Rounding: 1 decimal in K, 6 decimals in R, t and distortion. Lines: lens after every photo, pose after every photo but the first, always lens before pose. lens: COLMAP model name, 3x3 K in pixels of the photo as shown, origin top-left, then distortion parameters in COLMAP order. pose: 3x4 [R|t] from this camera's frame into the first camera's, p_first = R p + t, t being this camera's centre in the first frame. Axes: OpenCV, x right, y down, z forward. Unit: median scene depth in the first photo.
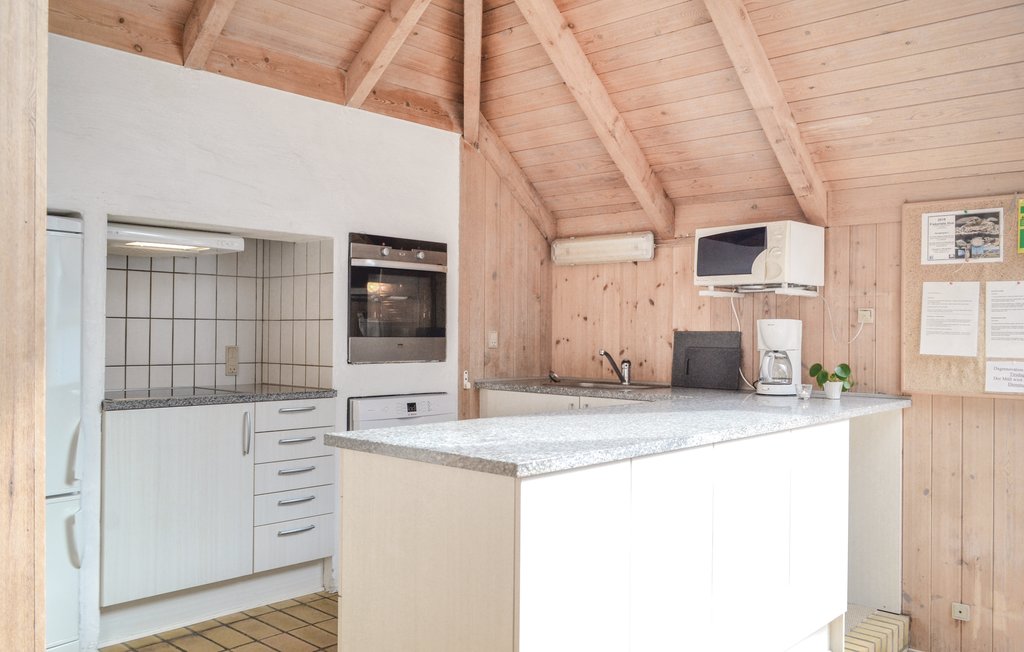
lens RADIAL K [[869.1, 0, 512.0], [0, 869.1, 326.0], [0, 0, 1]] dist [-0.011395, 0.000892]
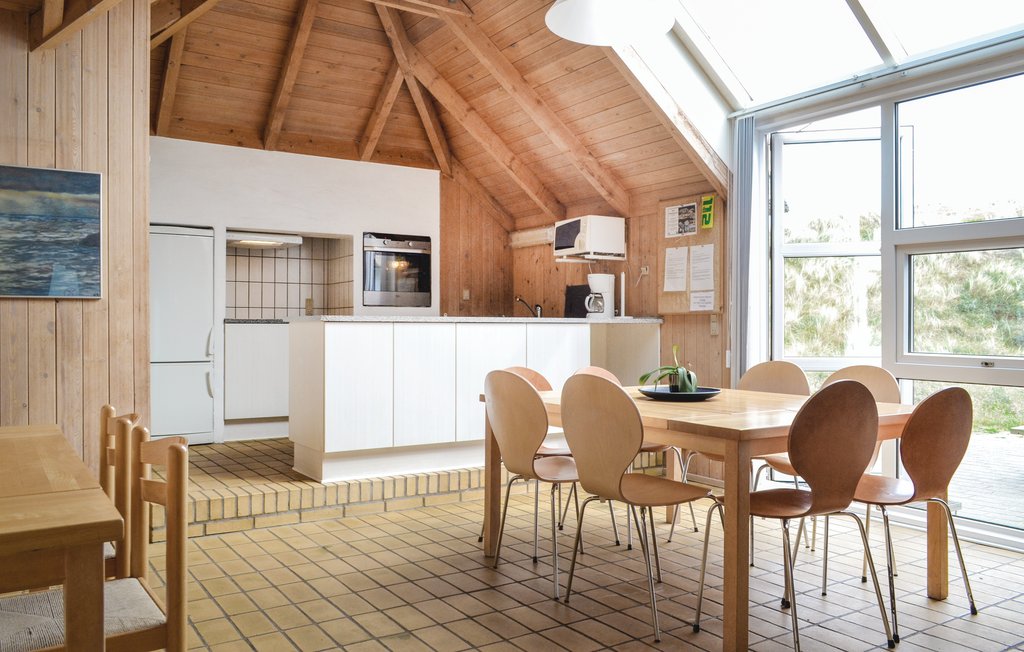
lens RADIAL K [[828.1, 0, 512.0], [0, 828.1, 326.0], [0, 0, 1]] dist [-0.005046, 0.003193]
pose [[0.969592, -0.010158, -0.244518, 0.538795], [0.011064, 0.999936, 0.002331, 0.087121], [0.244479, -0.004966, 0.969642, -0.590991]]
